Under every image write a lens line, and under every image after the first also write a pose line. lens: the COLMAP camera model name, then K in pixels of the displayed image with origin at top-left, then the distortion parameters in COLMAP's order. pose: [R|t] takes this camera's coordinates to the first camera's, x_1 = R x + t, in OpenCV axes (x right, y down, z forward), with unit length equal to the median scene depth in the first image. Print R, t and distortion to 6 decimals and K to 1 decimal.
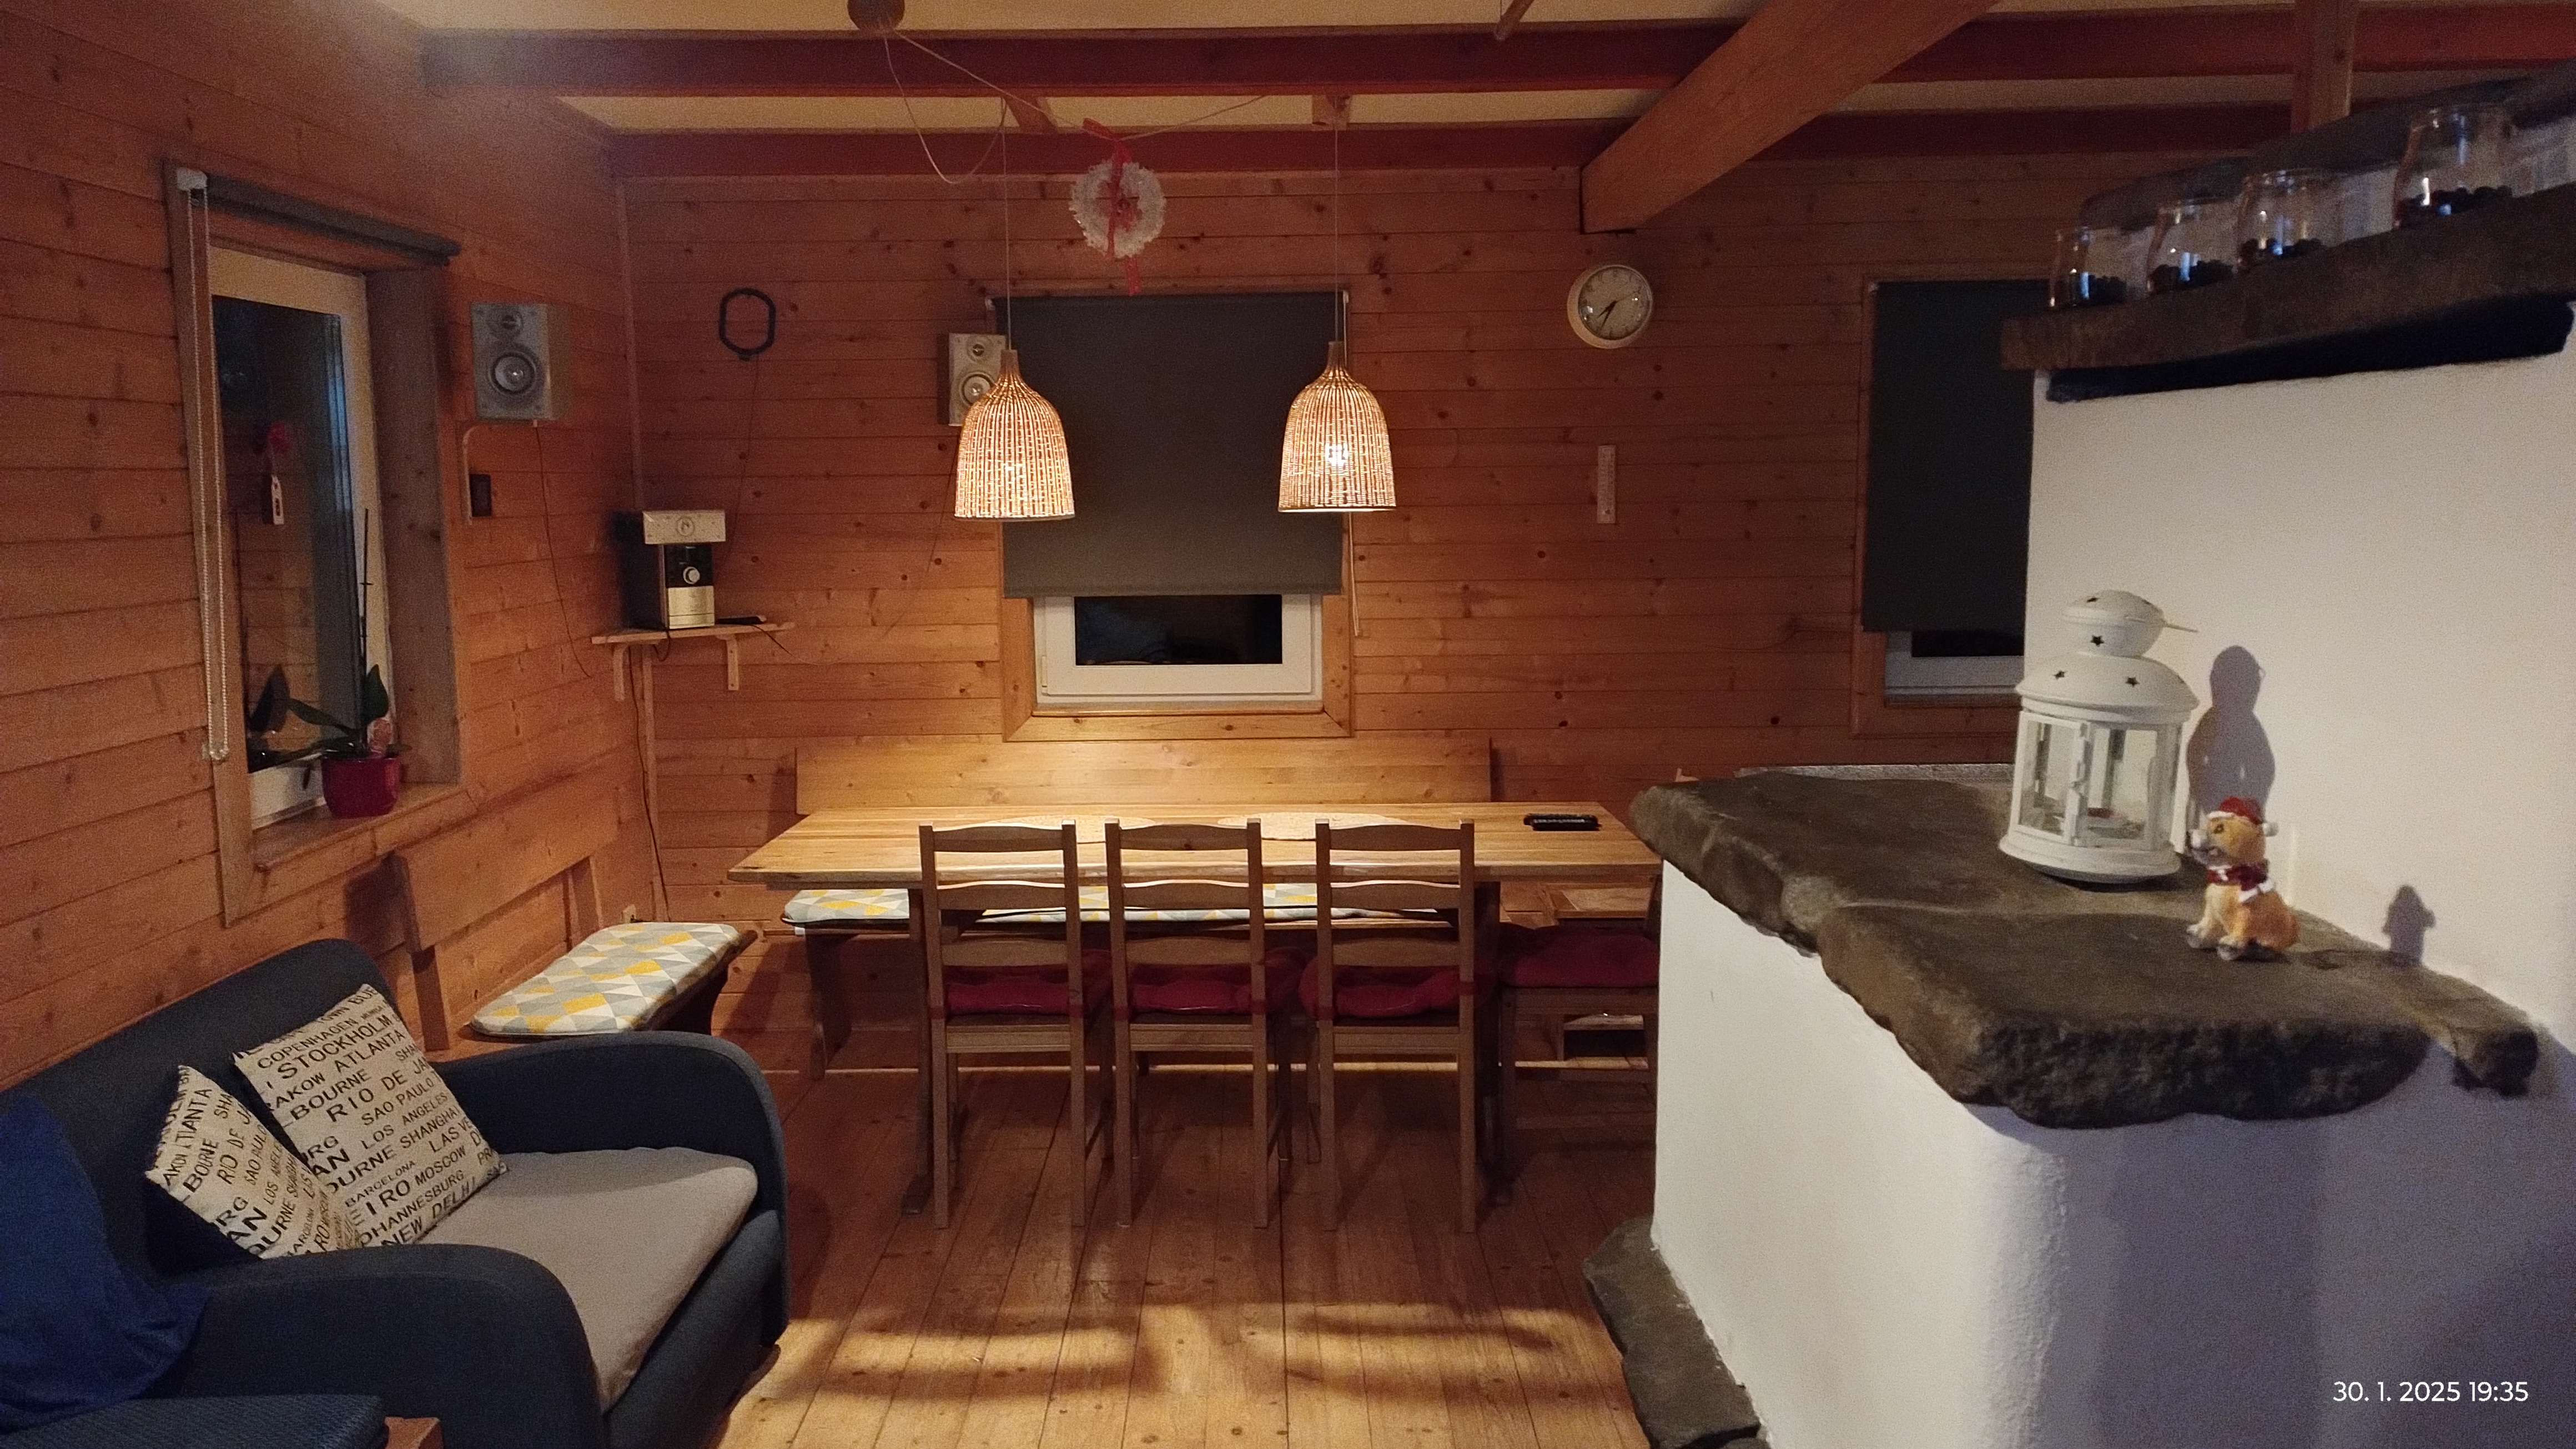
lens RADIAL K [[1902.0, 0, 1254.1], [0, 1902.0, 724.7], [0, 0, 1]] dist [0.061645, -0.158506]
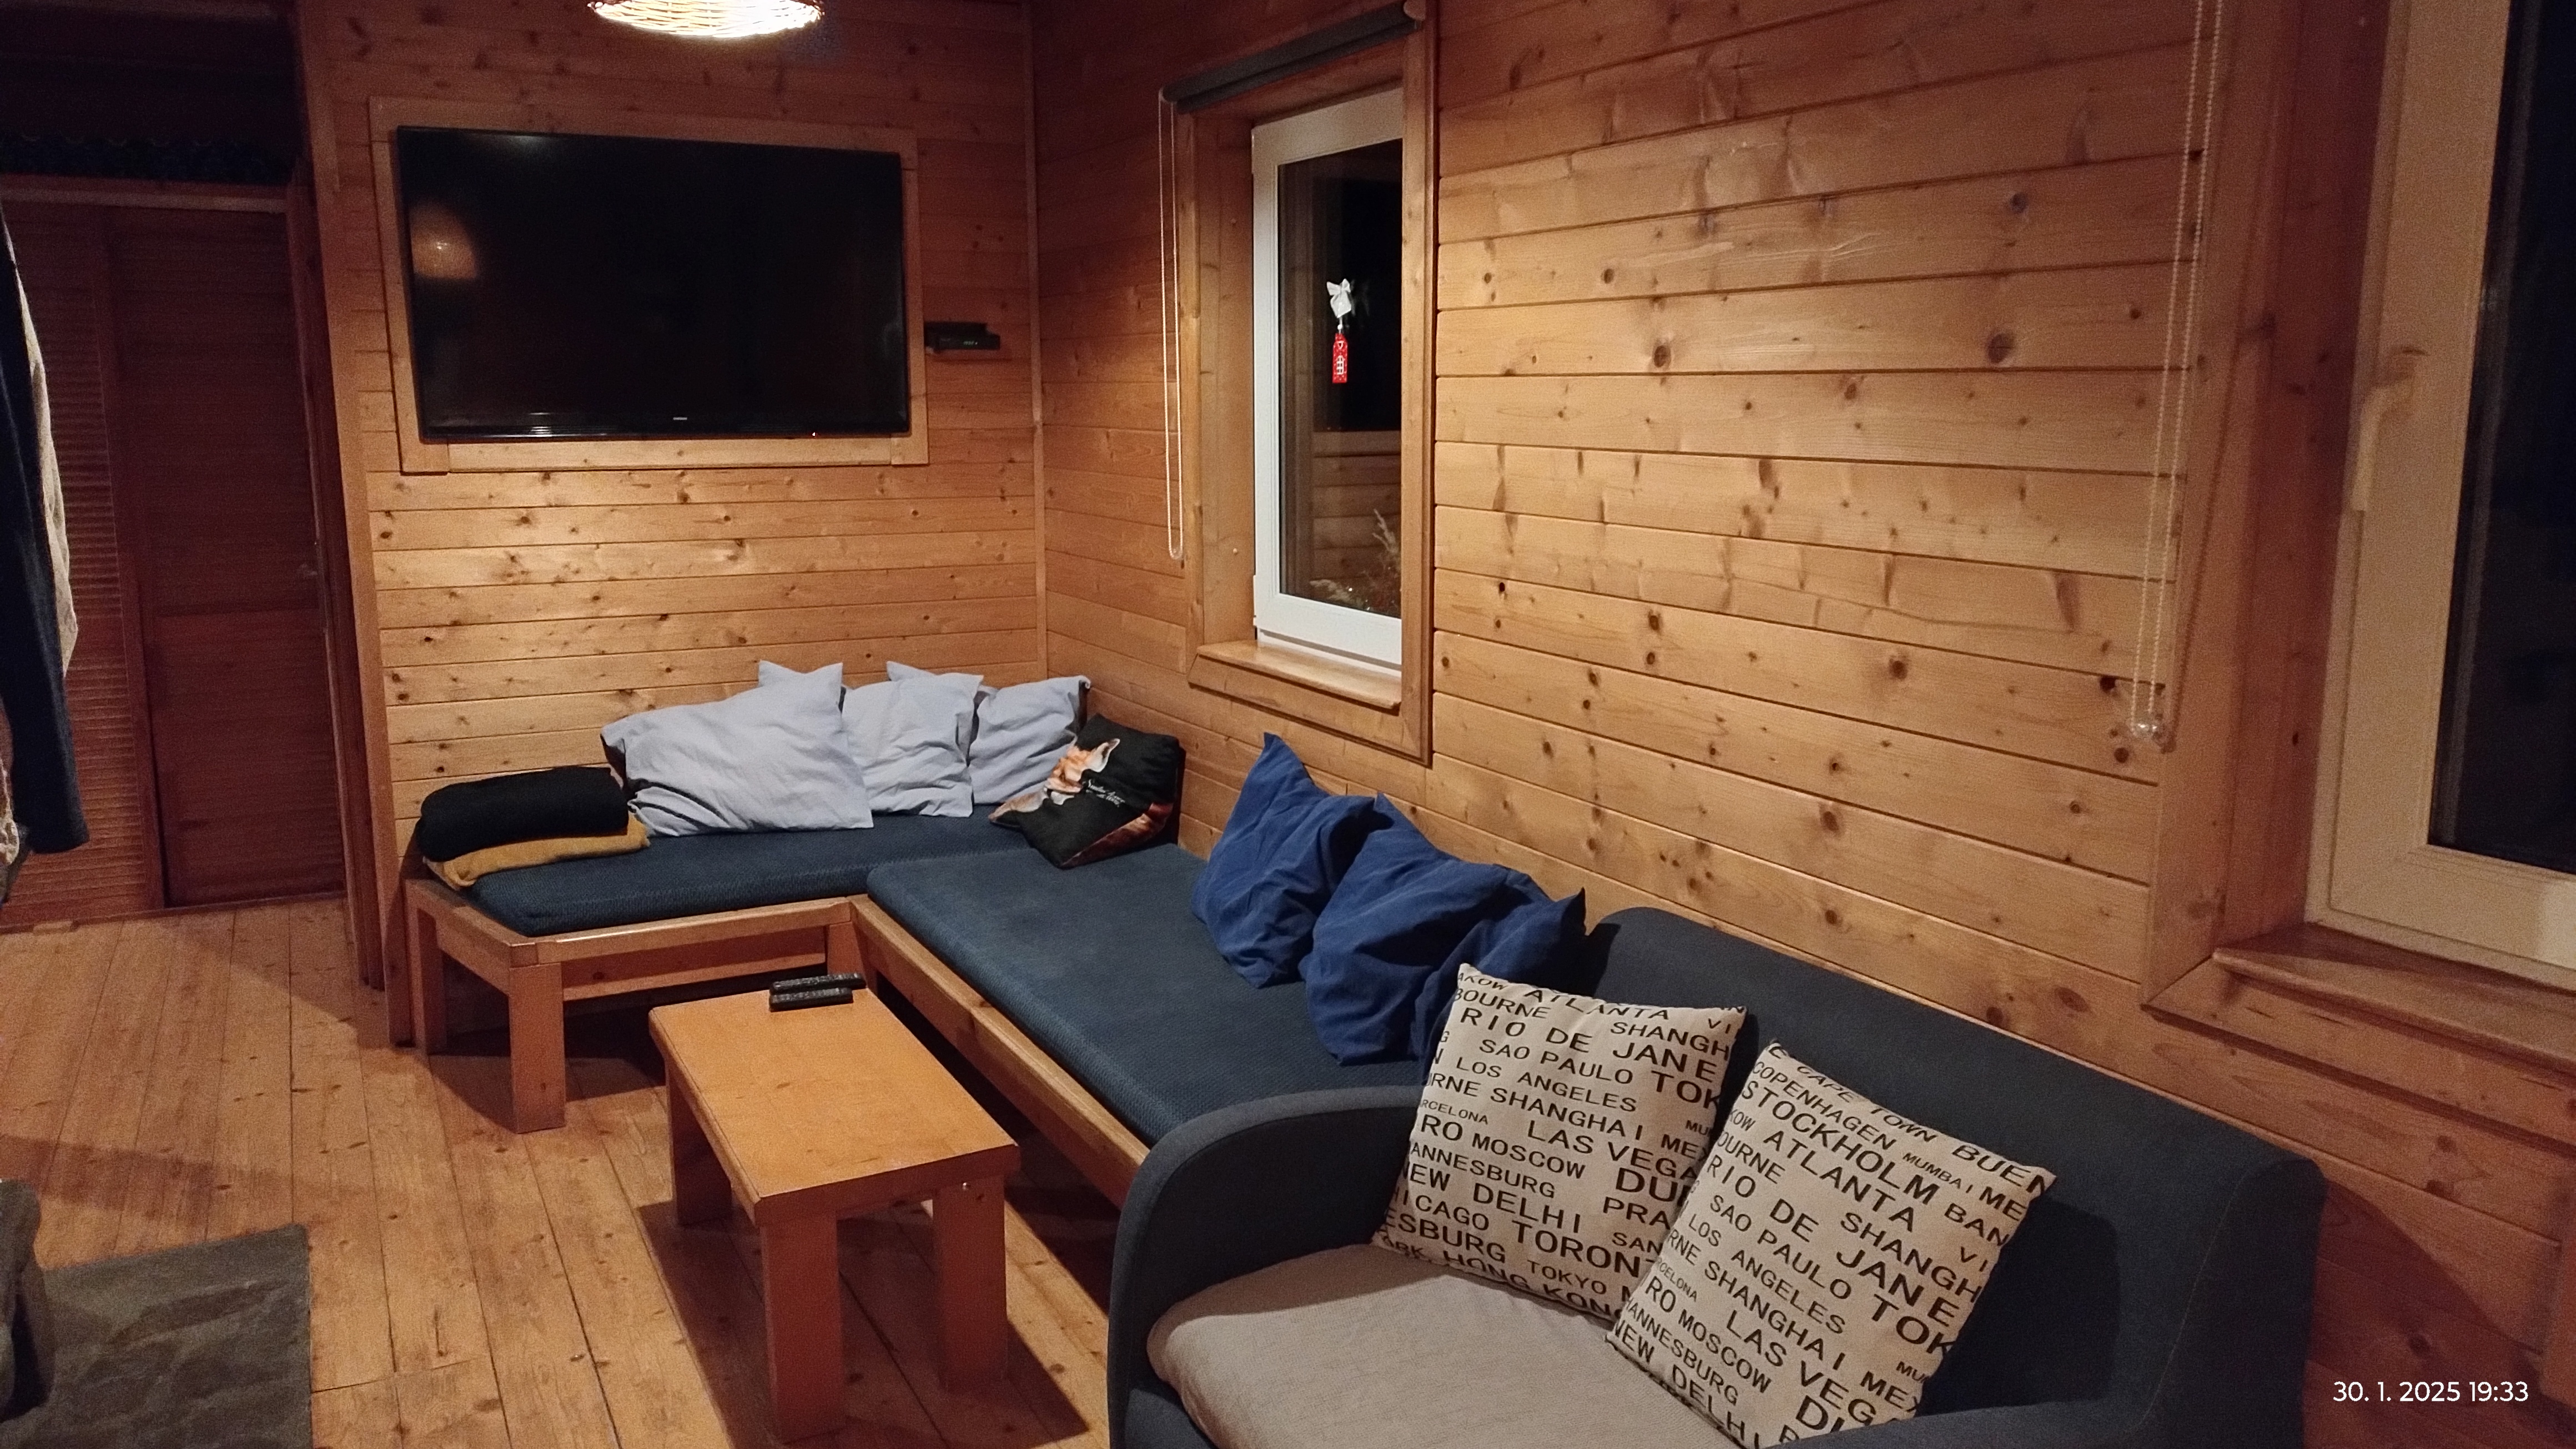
lens RADIAL K [[1902.0, 0, 1254.1], [0, 1902.0, 724.7], [0, 0, 1]] dist [0.061645, -0.158506]
pose [[-0.895873, 0.089262, -0.435252, -0.017191], [-0.047065, 0.955035, 0.292733, -0.159097], [0.441811, 0.282737, -0.851389, 1.446211]]
